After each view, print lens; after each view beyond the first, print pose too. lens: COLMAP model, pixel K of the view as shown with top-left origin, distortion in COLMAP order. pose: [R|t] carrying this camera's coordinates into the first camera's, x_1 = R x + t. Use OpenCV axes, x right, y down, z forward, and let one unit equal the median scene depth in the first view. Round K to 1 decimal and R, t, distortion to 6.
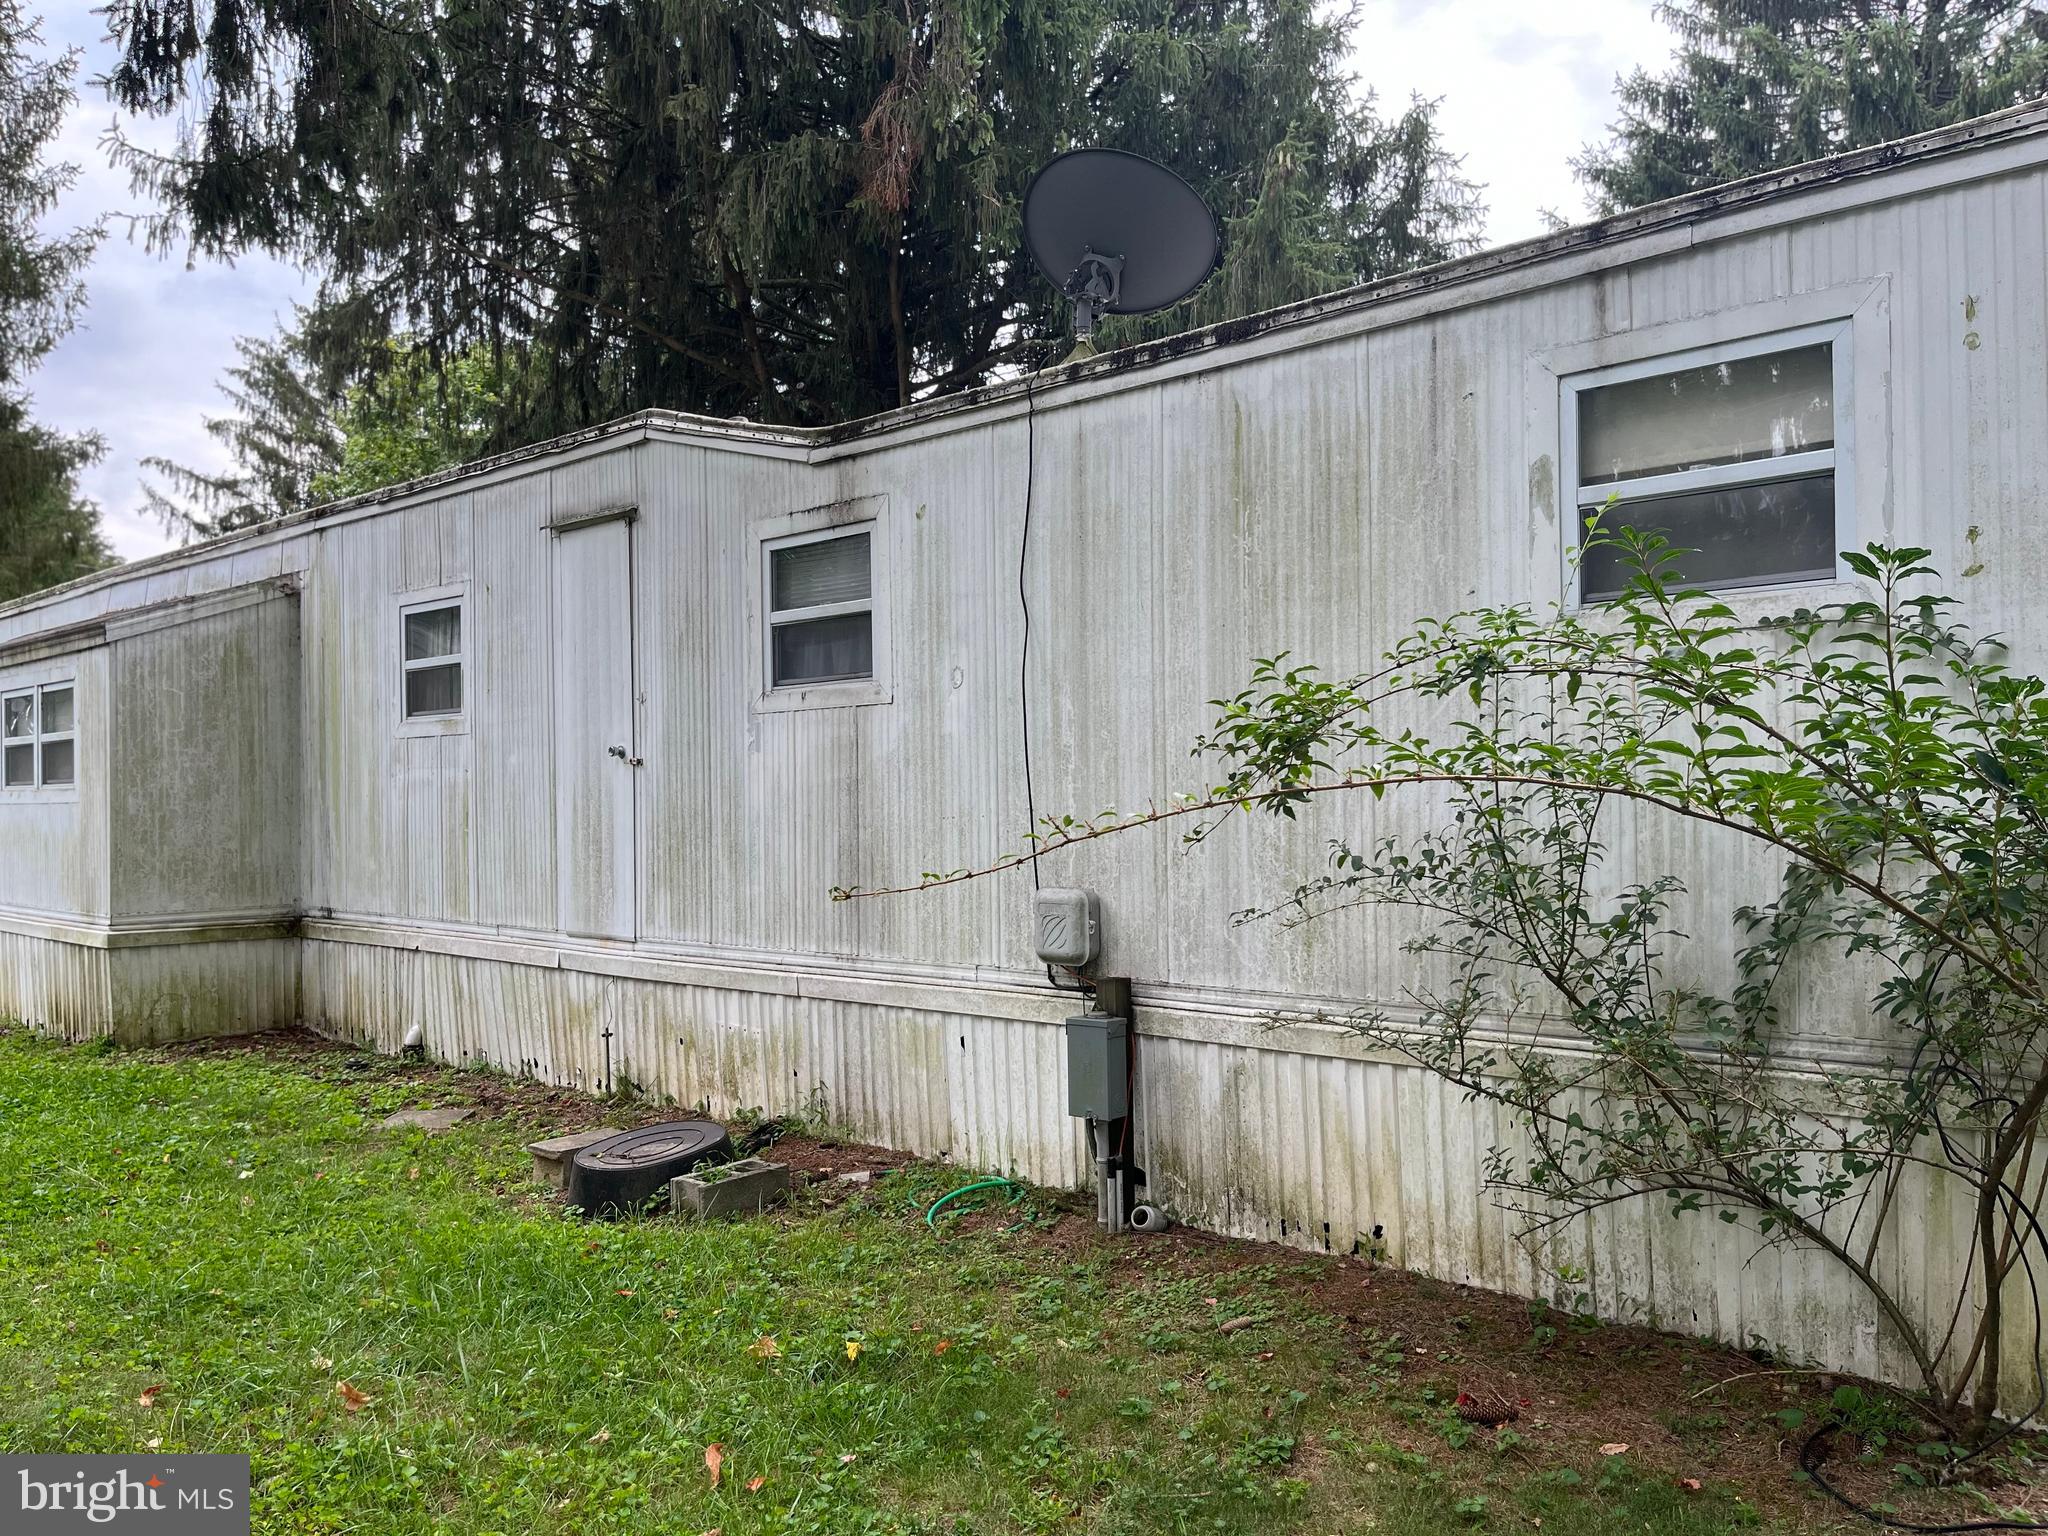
lens RADIAL K [[1556.6, 0, 1012.2], [0, 1556.6, 767.0], [0, 0, 1]] dist [0.022528, -0.007722]
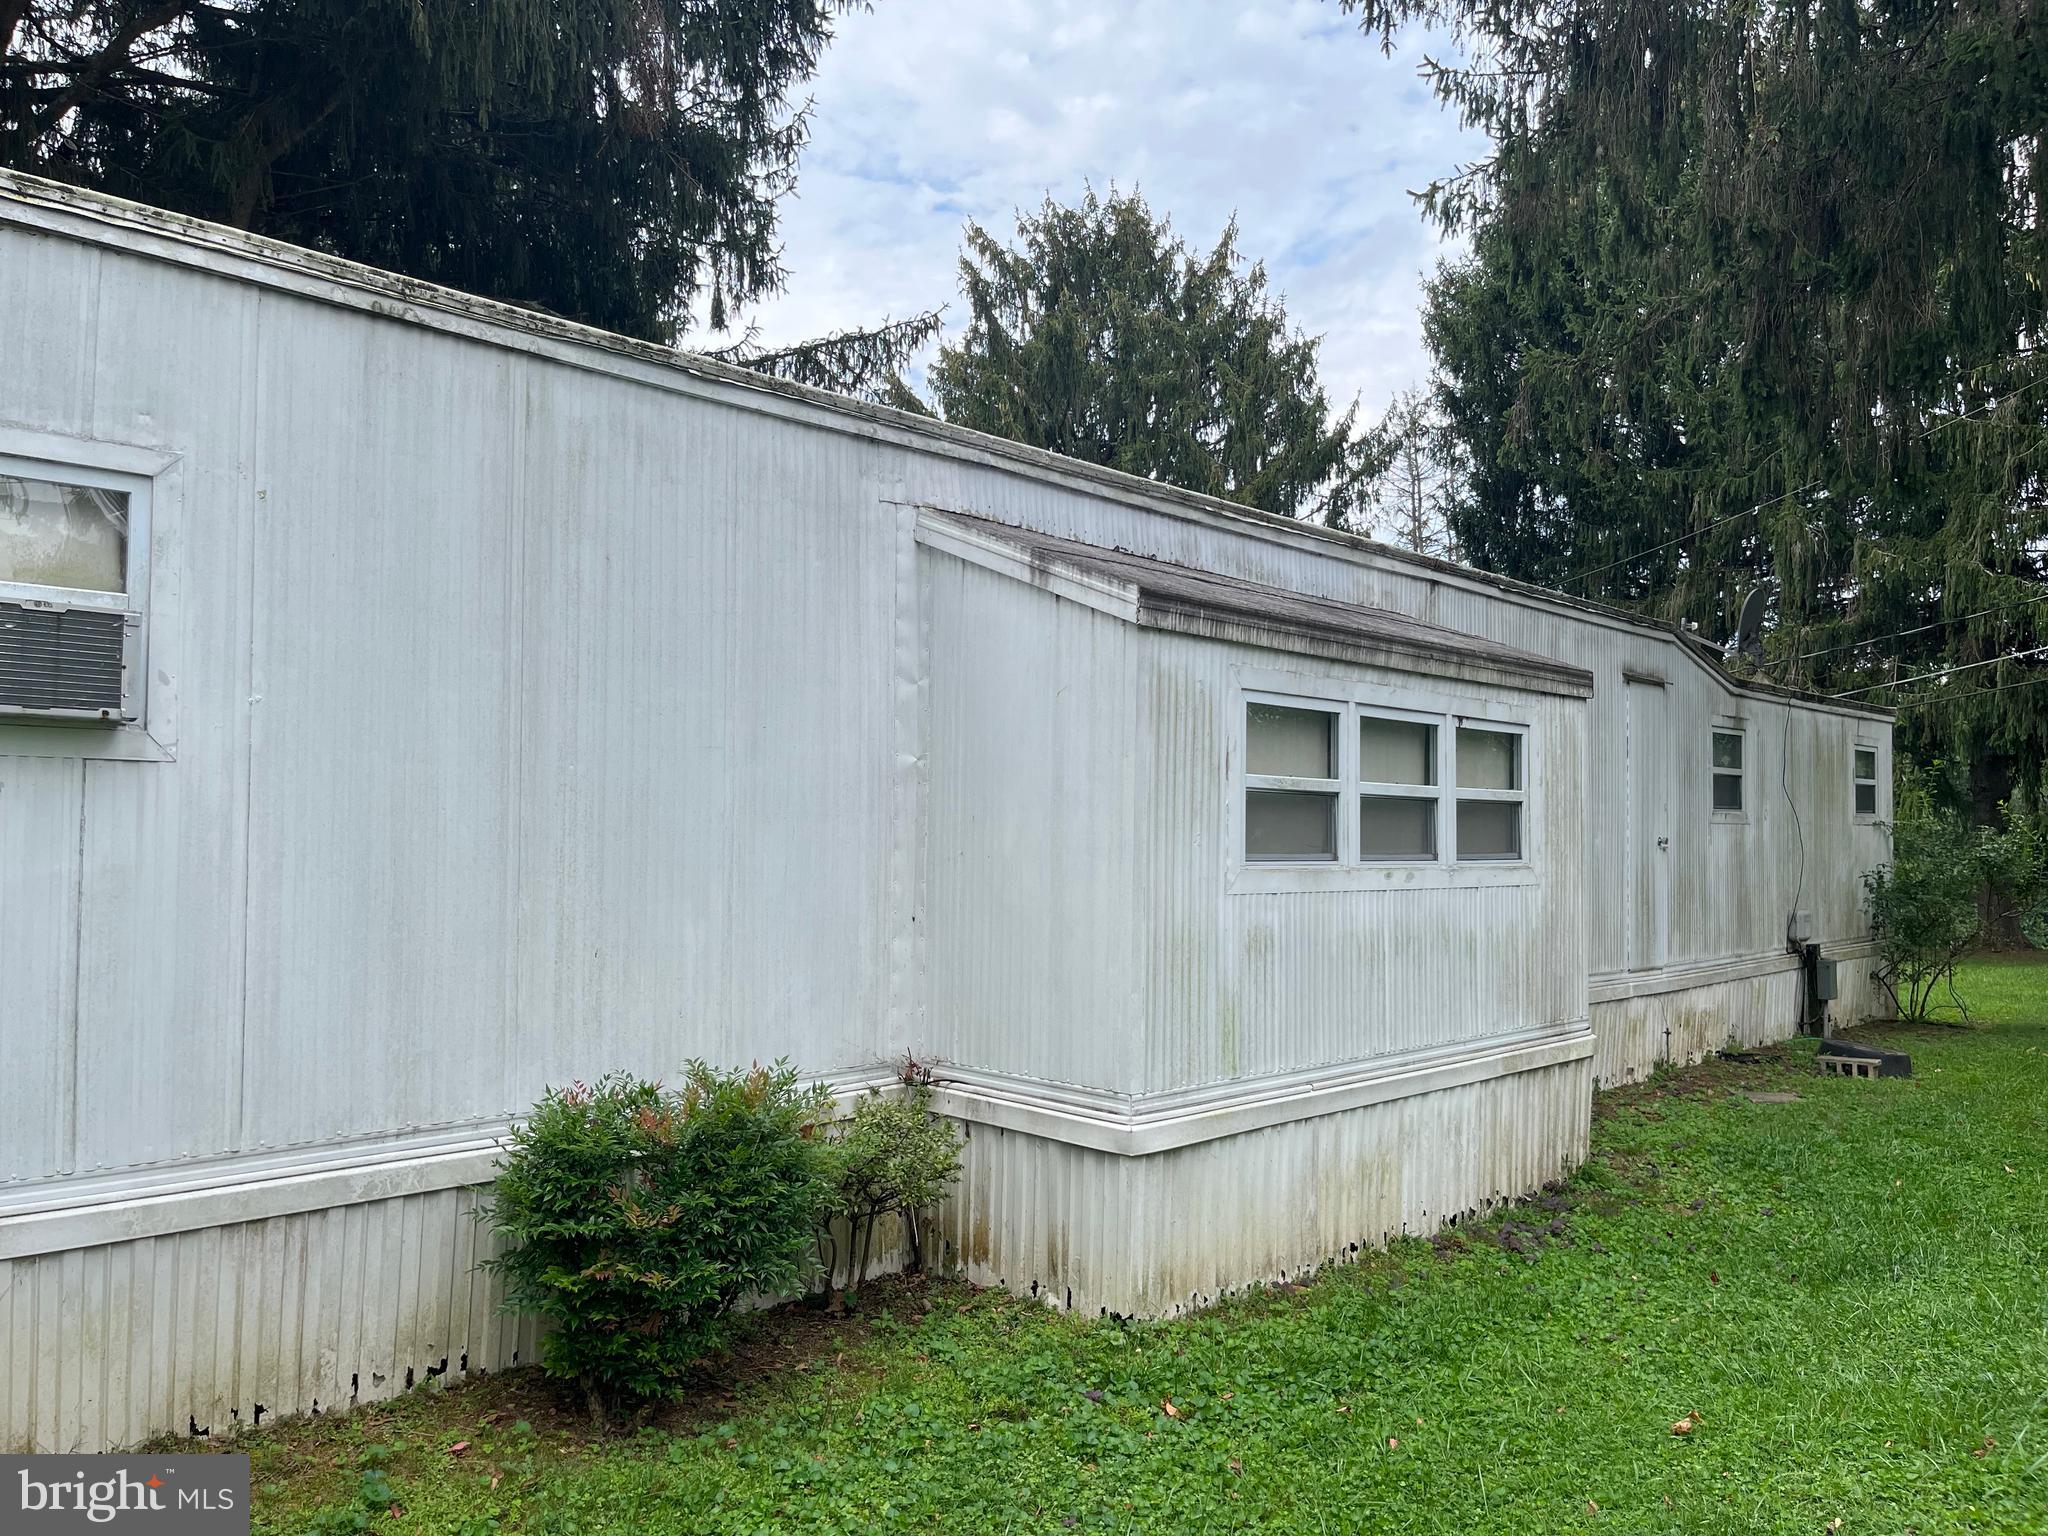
lens RADIAL K [[1556.6, 0, 1012.2], [0, 1556.6, 767.0], [0, 0, 1]] dist [0.022528, -0.007722]
pose [[0.028328, 0.052717, 0.998208, -1.490077], [-0.029795, 0.998209, -0.051872, 0.013372], [-0.999155, -0.028272, 0.029848, 1.335177]]
